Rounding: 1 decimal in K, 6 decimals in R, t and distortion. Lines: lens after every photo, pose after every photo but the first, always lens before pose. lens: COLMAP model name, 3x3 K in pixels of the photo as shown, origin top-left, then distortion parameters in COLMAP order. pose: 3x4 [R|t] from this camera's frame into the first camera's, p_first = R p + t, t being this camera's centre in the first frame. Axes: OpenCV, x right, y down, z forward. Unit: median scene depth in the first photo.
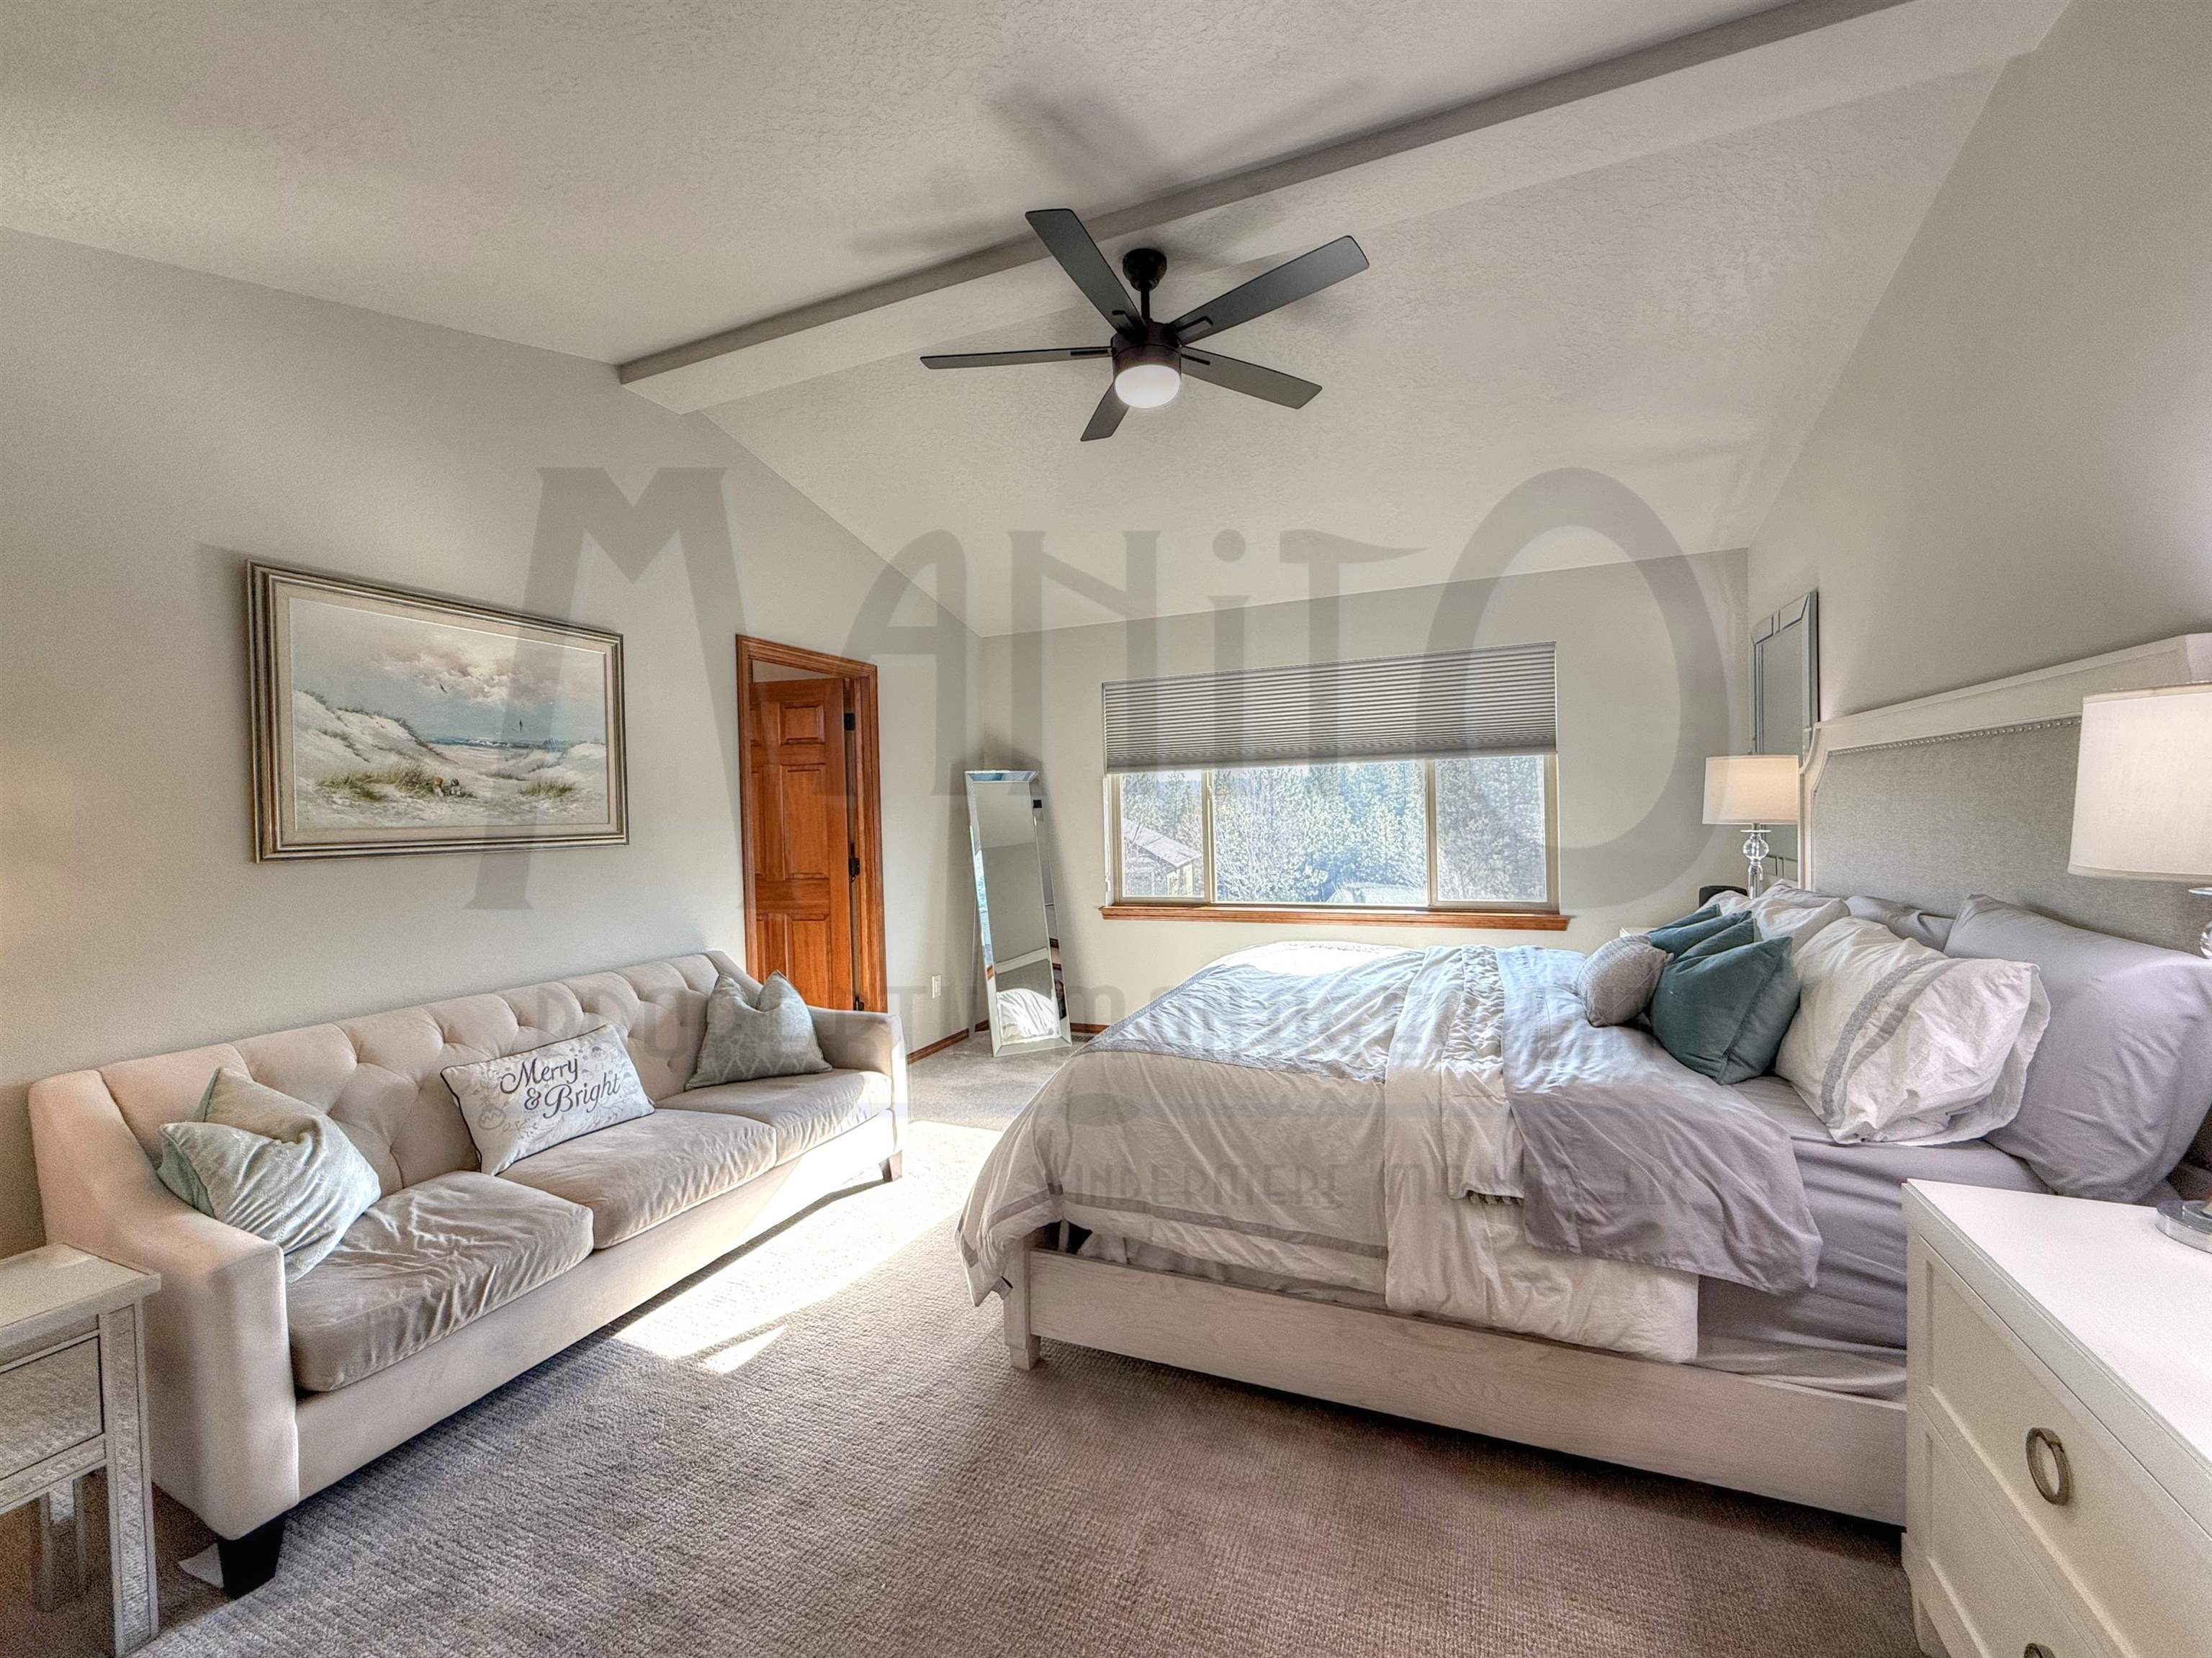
lens RADIAL K [[895.7, 0, 1106.0], [0, 895.7, 829.0], [0, 0, 1]] dist [0.000457, 0.000161]
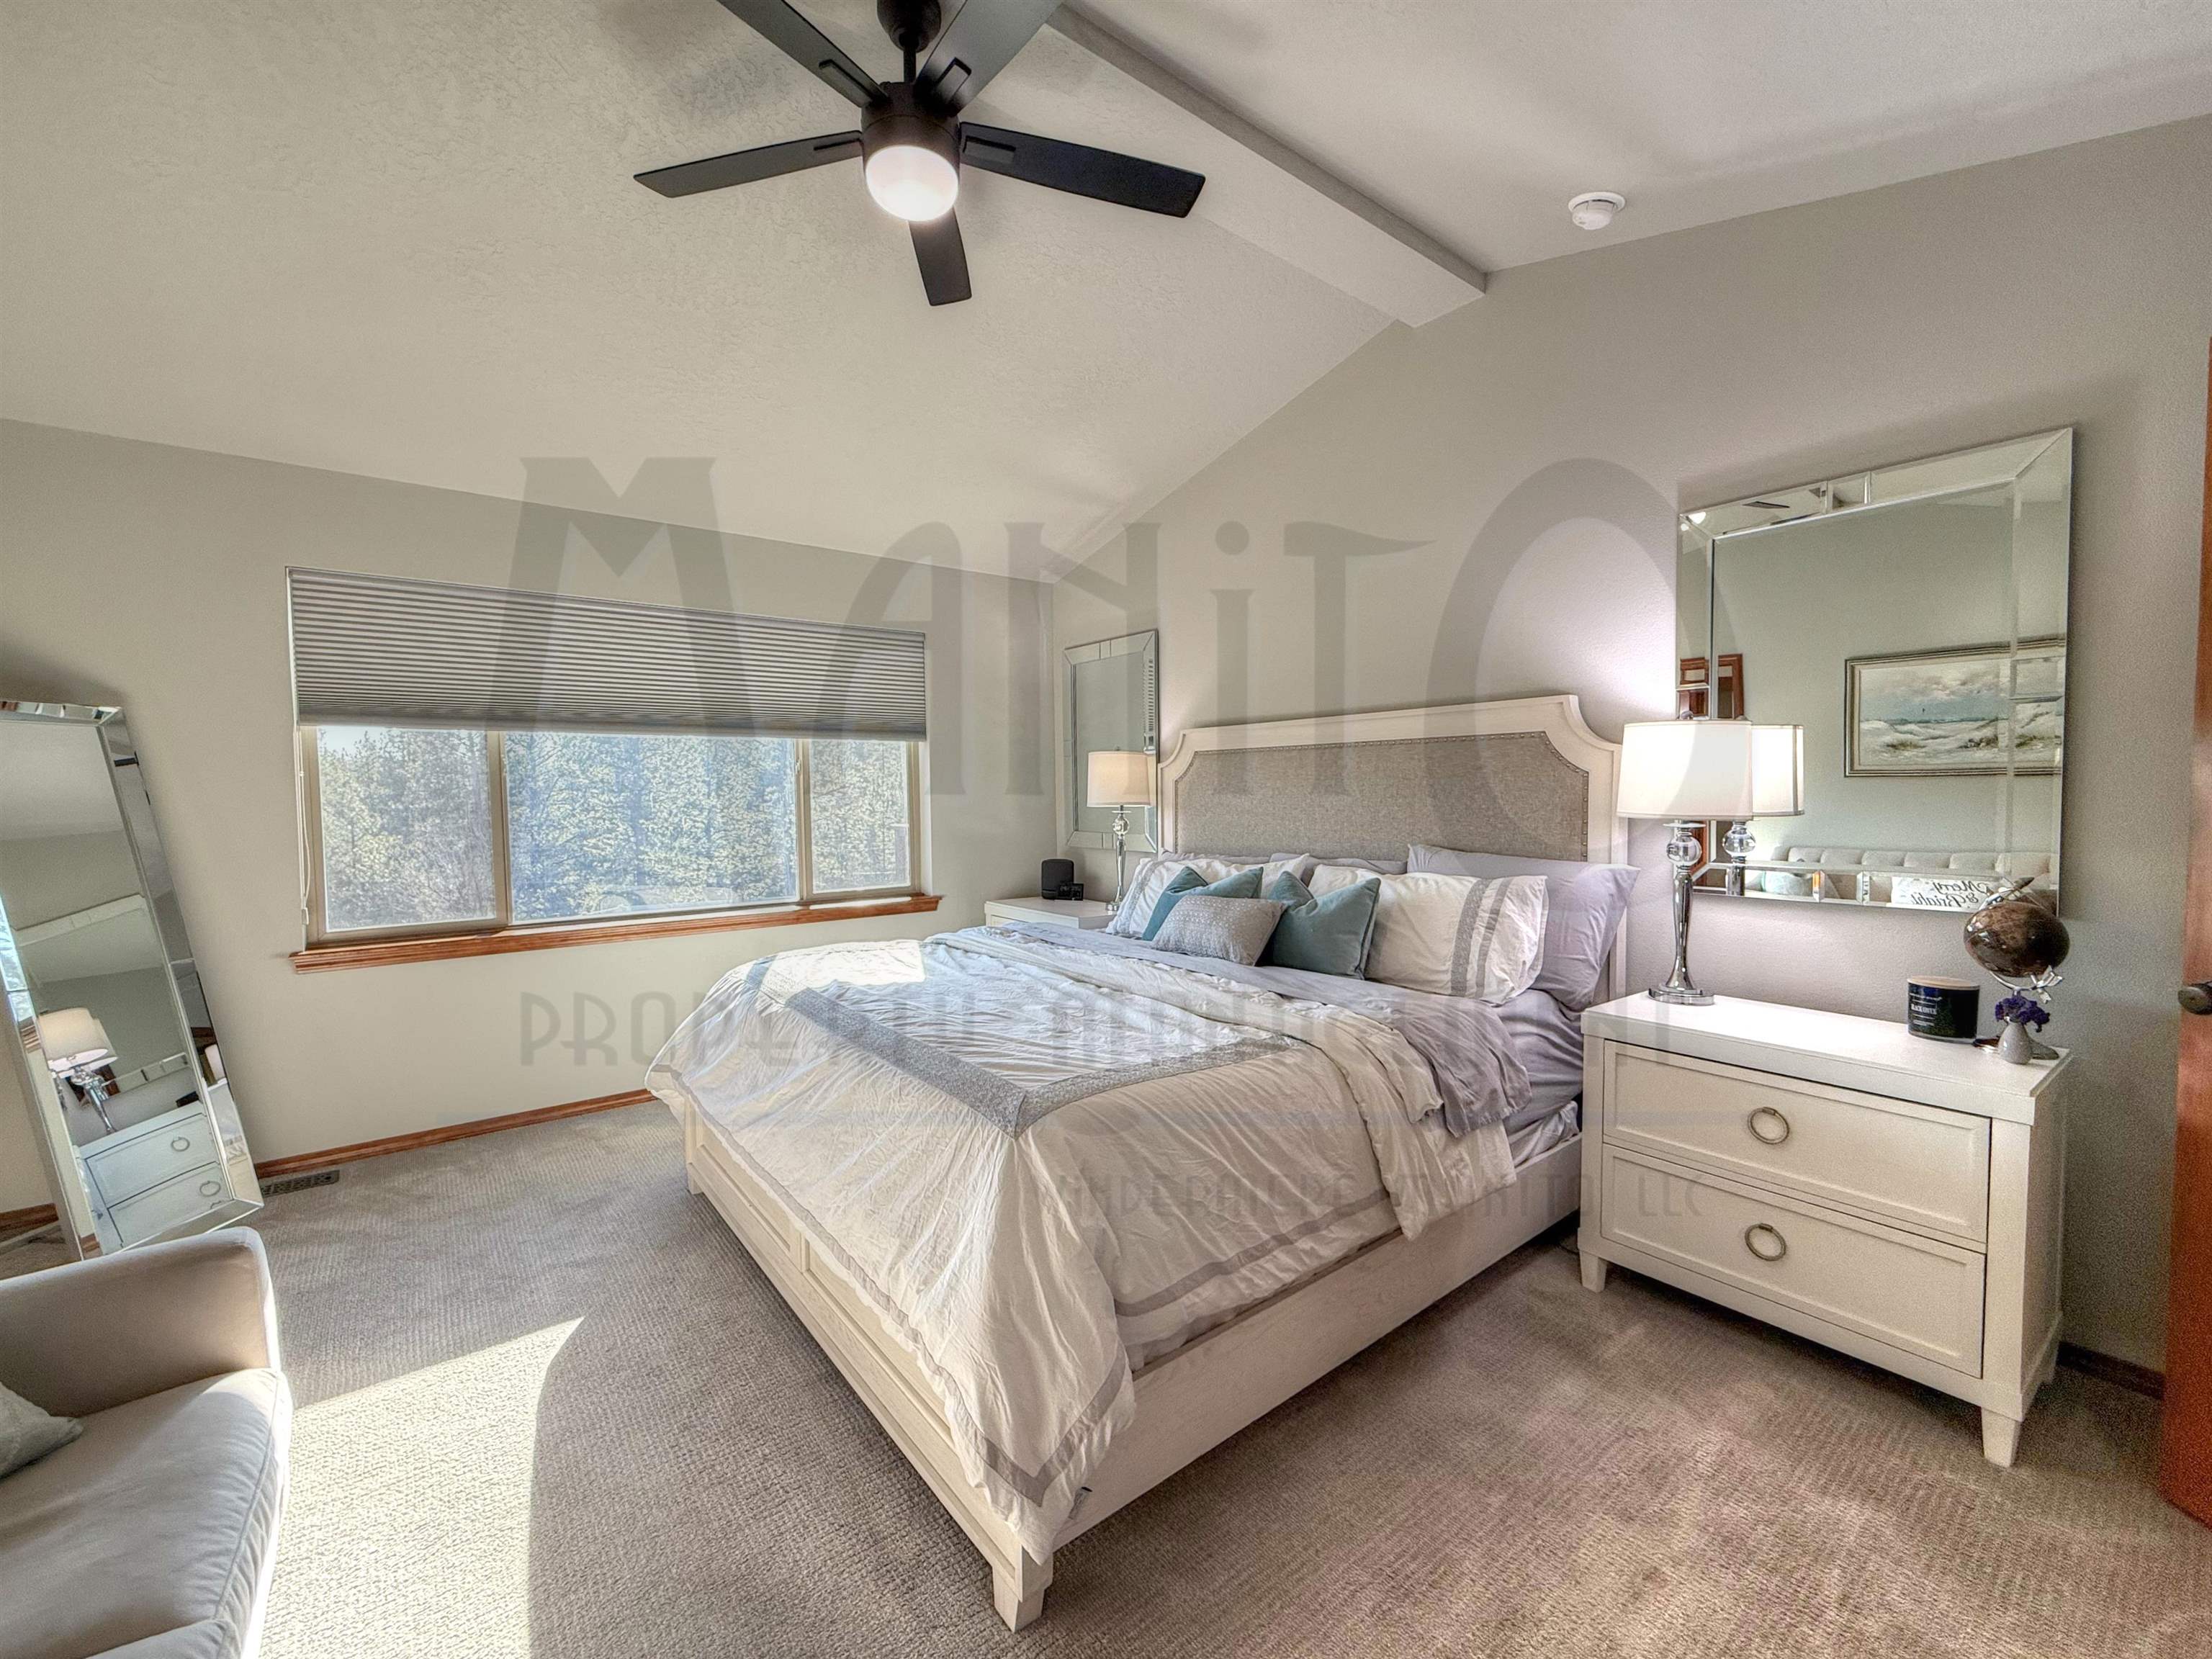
lens RADIAL K [[895.8, 0, 1106.0], [0, 895.8, 829.5], [0, 0, 1]] dist [0.000457, 0.000161]
pose [[0.497753, -0.029255, 0.866825, -0.419619], [0.017460, 0.999566, 0.023709, -0.001436], [-0.867143, 0.003333, 0.498048, 0.400187]]
